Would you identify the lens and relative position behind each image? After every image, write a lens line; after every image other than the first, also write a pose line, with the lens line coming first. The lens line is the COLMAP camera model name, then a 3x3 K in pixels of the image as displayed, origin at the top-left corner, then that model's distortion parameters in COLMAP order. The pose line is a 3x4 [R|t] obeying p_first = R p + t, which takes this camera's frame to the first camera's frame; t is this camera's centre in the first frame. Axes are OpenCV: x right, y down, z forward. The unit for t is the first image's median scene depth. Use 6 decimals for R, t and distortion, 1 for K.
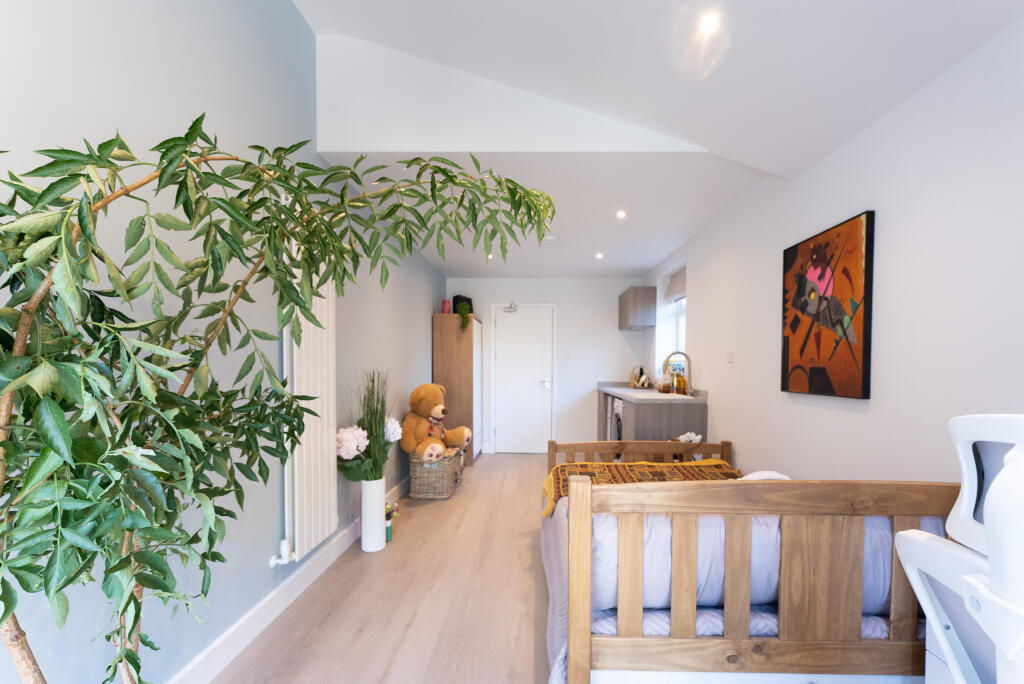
lens RADIAL K [[430.6, 0, 512.9], [0, 430.6, 381.9], [0, 0, 1]] dist [0.001577, 0.000294]
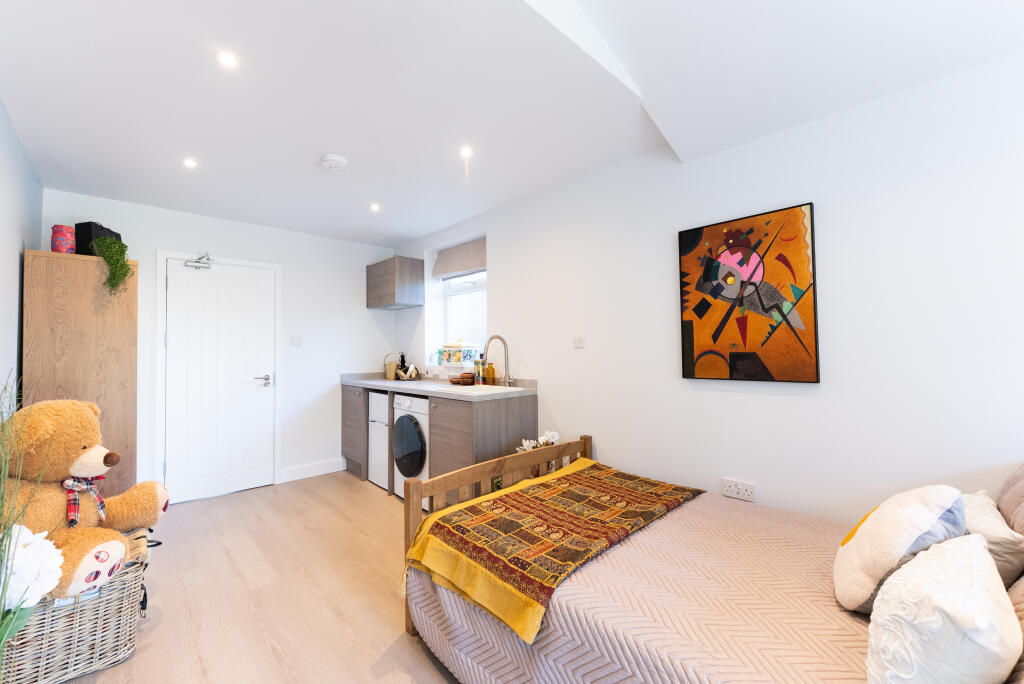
lens RADIAL K [[423.1, 0, 512.0], [0, 423.1, 342.0], [0, 0, 1]] dist [0.000477, 0.000075]
pose [[0.691089, 0.004103, 0.722758, -0.342572], [0.038693, 0.998340, -0.042666, -0.035616], [-0.721733, 0.057452, 0.689783, 0.683022]]
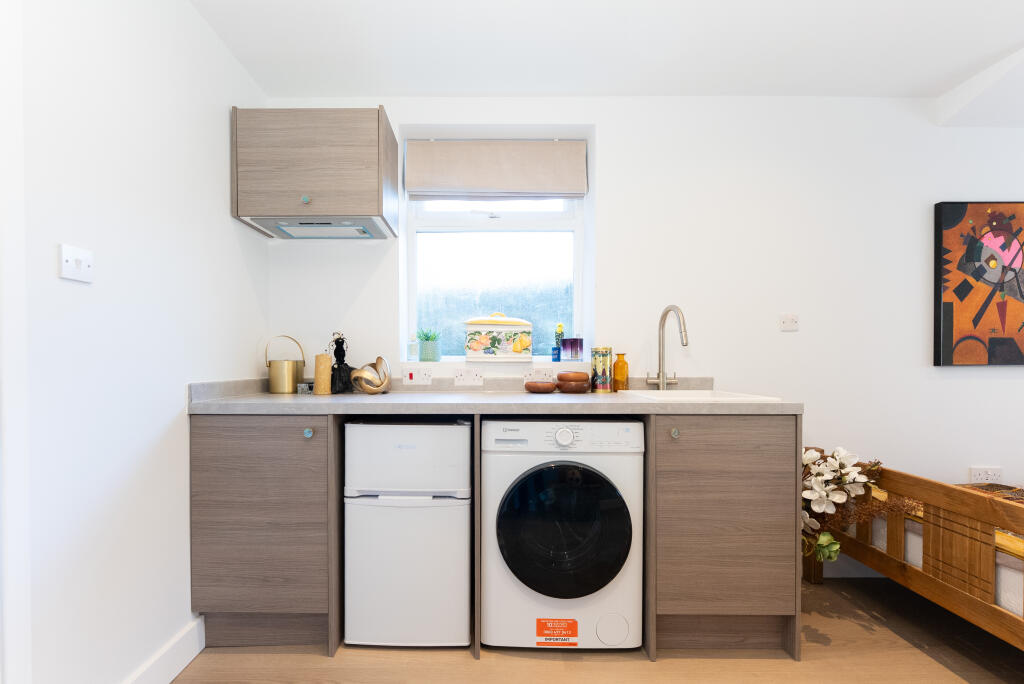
lens RADIAL K [[436.9, 0, 508.6], [0, 436.9, 363.9], [0, 0, 1]] dist [-0.000119, 0.000142]
pose [[-0.057273, -0.014946, 0.998247, -0.214741], [0.034820, 0.999250, 0.016959, -0.029467], [-0.997751, 0.035730, -0.056710, 2.089156]]
